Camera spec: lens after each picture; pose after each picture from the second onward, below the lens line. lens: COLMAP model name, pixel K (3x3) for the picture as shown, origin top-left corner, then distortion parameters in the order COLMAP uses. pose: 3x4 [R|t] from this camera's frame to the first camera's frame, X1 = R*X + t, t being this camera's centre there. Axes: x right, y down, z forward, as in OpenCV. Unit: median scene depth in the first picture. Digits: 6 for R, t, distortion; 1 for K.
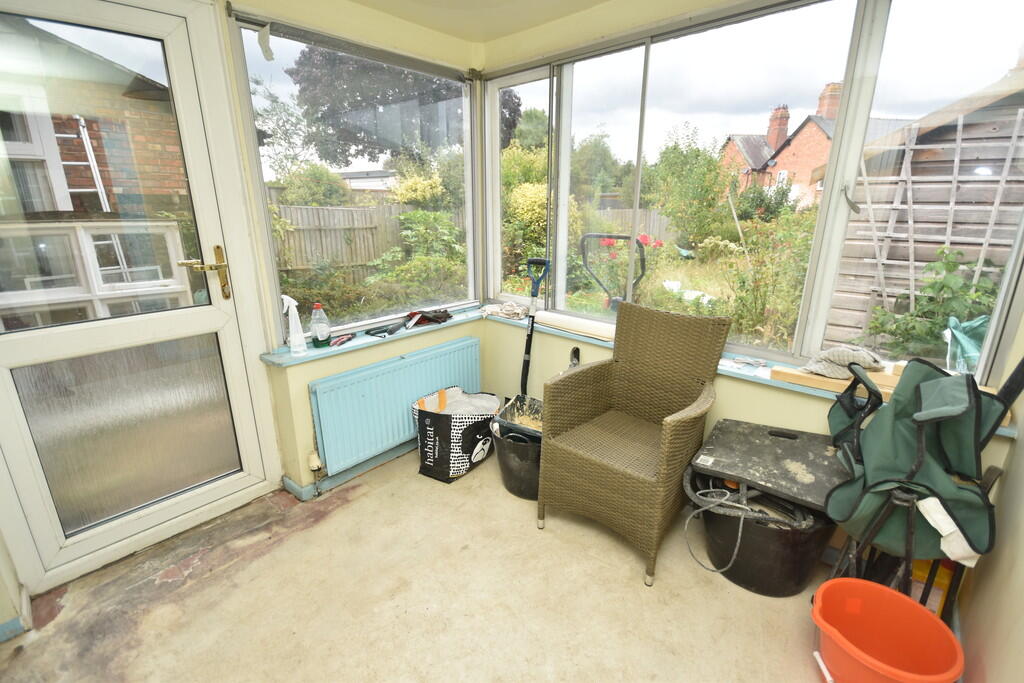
lens RADIAL K [[464.7, 0, 512.4], [0, 464.7, 343.4], [0, 0, 1]] dist [0.000728, -0.001678]
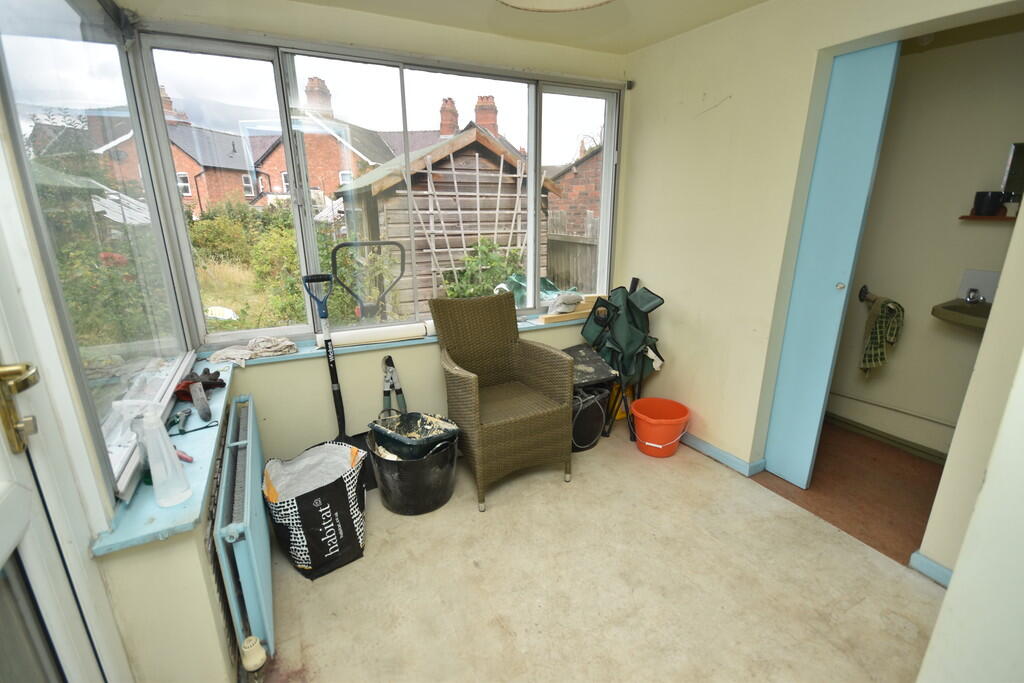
lens RADIAL K [[464.7, 0, 511.3], [0, 464.7, 345.6], [0, 0, 1]] dist [0.000728, -0.001678]
pose [[0.355484, -0.264271, 0.896545, -0.637332], [0.273065, 0.946714, 0.170788, -0.107212], [-0.893905, 0.184103, 0.408704, 0.351068]]
